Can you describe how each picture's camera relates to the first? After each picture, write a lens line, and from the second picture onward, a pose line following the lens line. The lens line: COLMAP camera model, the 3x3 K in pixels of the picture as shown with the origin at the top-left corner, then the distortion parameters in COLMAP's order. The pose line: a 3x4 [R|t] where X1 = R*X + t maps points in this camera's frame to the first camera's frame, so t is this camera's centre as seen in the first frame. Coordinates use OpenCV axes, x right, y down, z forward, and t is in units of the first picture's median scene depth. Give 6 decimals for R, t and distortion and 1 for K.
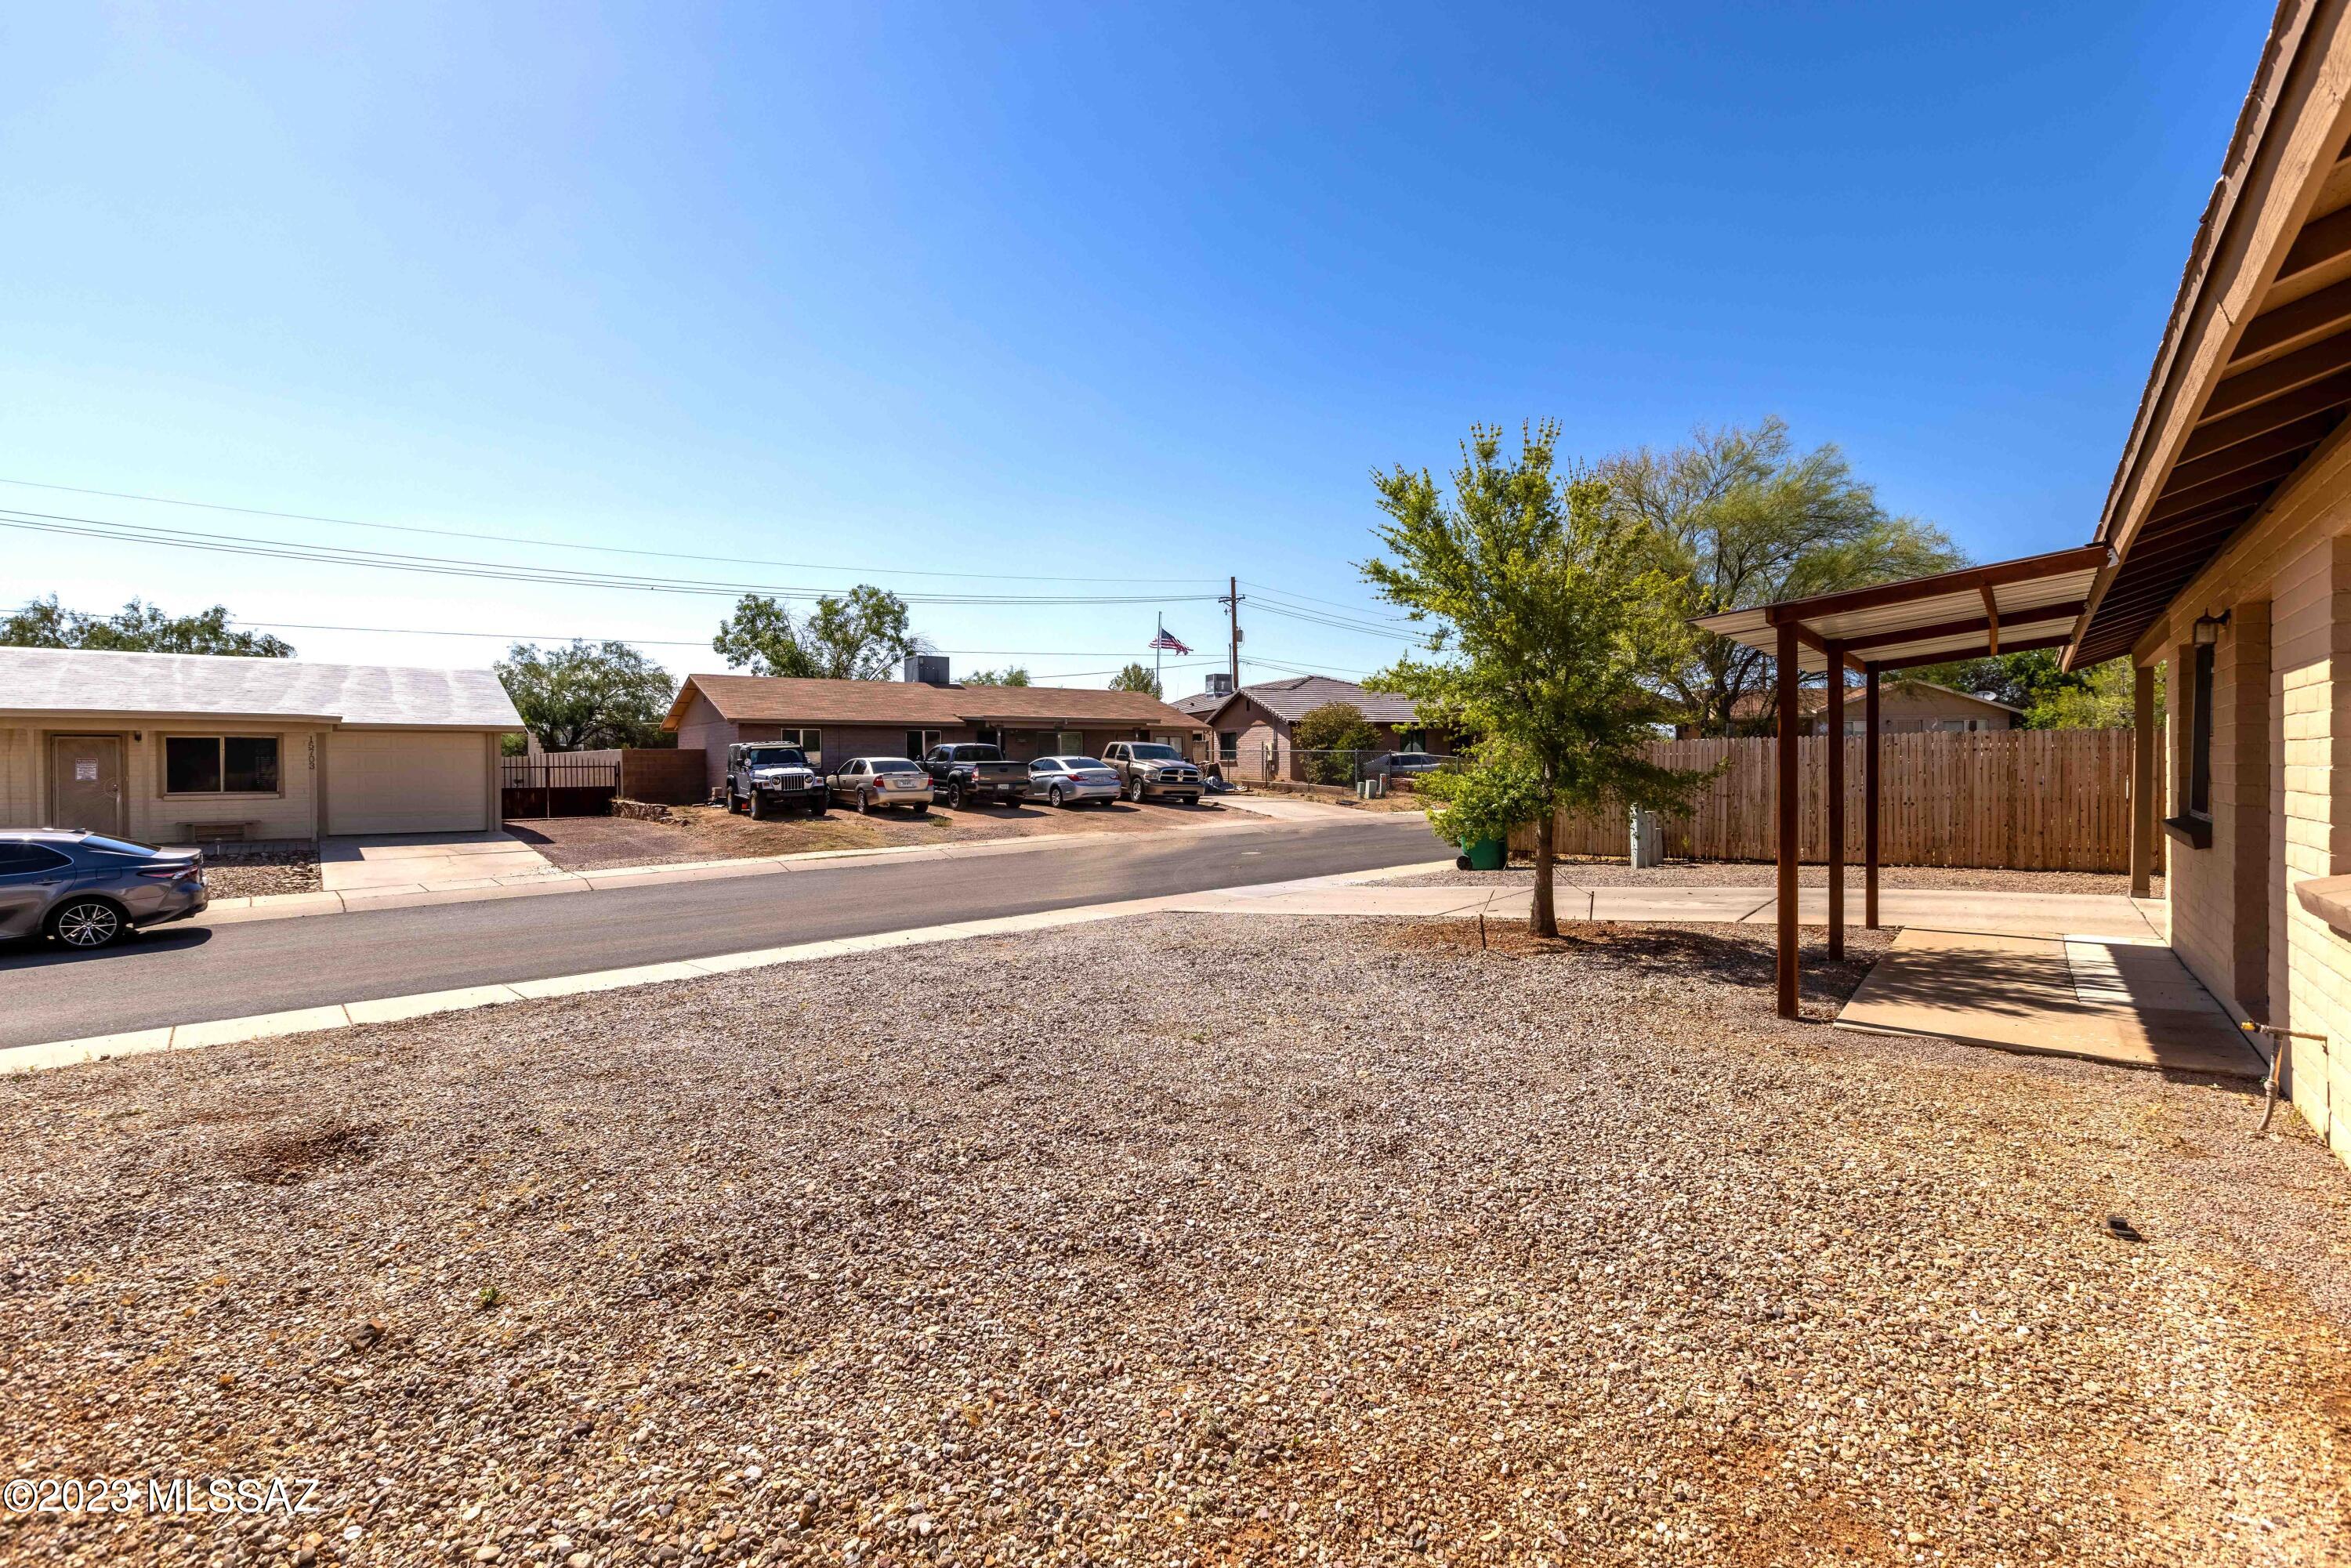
lens RADIAL K [[1129.0, 0, 1195.9], [0, 1129.0, 737.8], [0, 0, 1]] dist [0.003496, -0.000149]
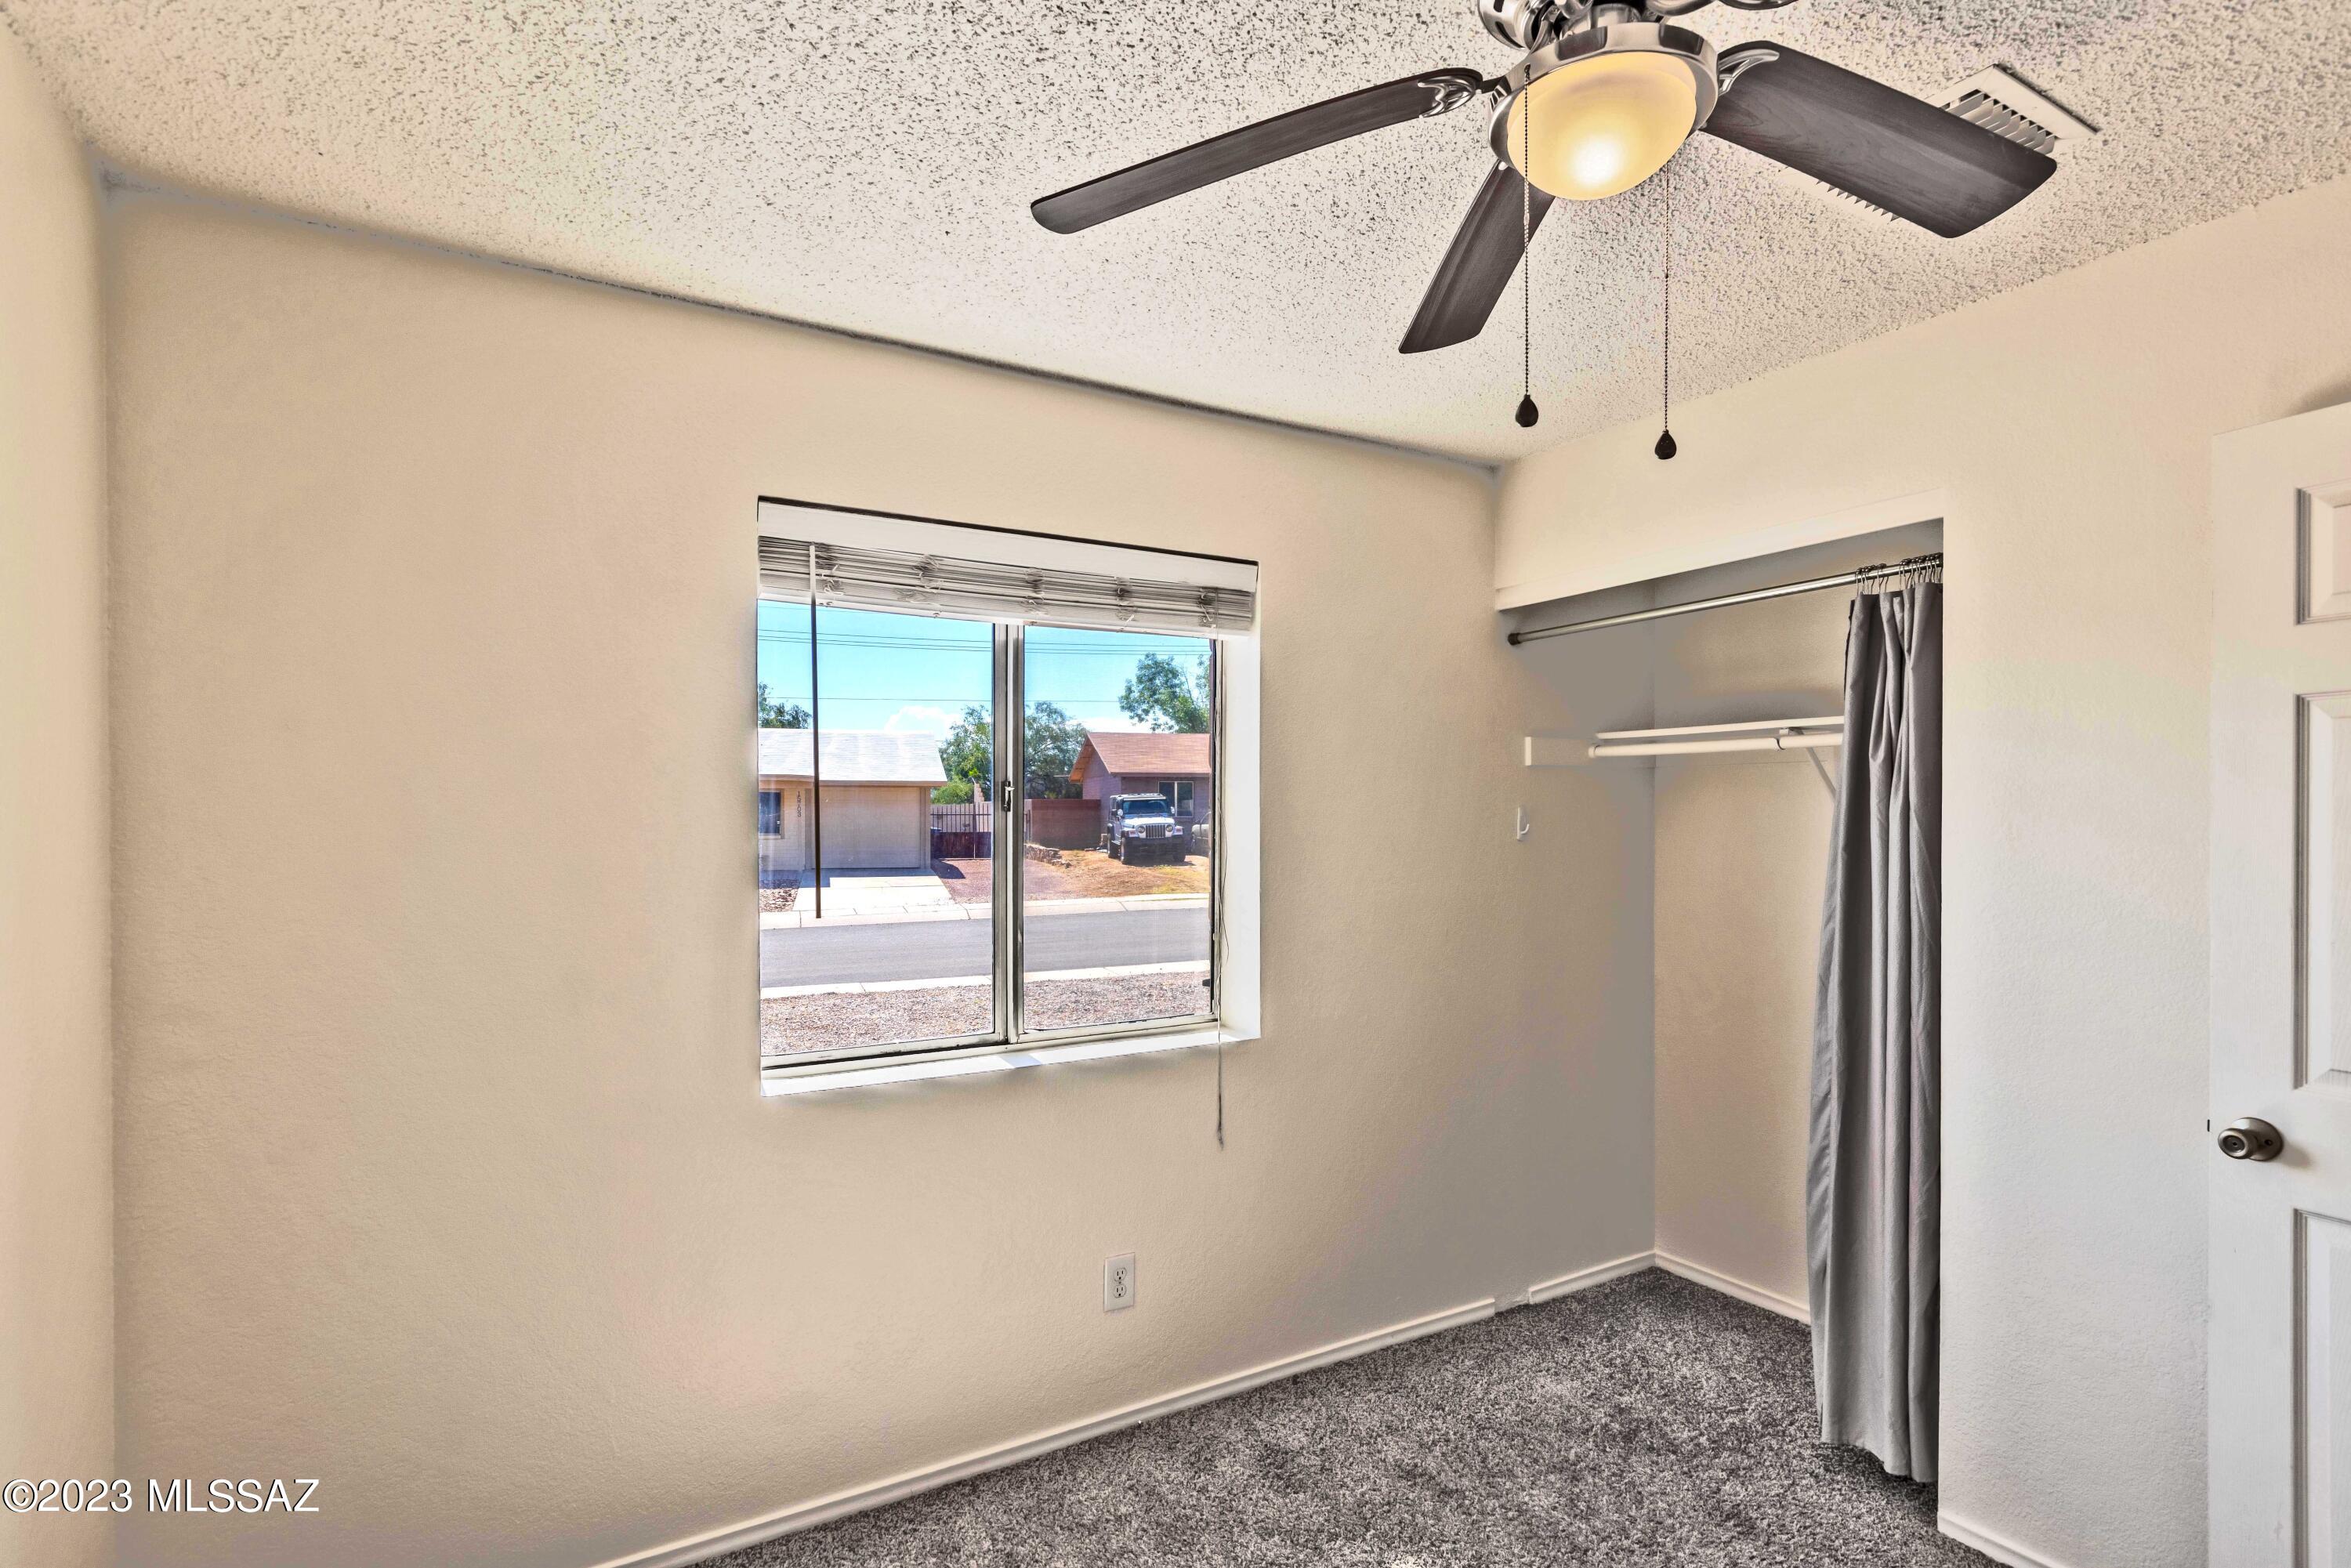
lens RADIAL K [[1219.8, 0, 1190.1], [0, 1219.8, 789.8], [0, 0, 1]] dist [0.002882, 0.003084]
pose [[0.918072, 0.001073, -0.396413, 0.144954], [0.002802, 0.999954, 0.009197, -0.011603], [0.396404, -0.009554, 0.918026, -0.083898]]
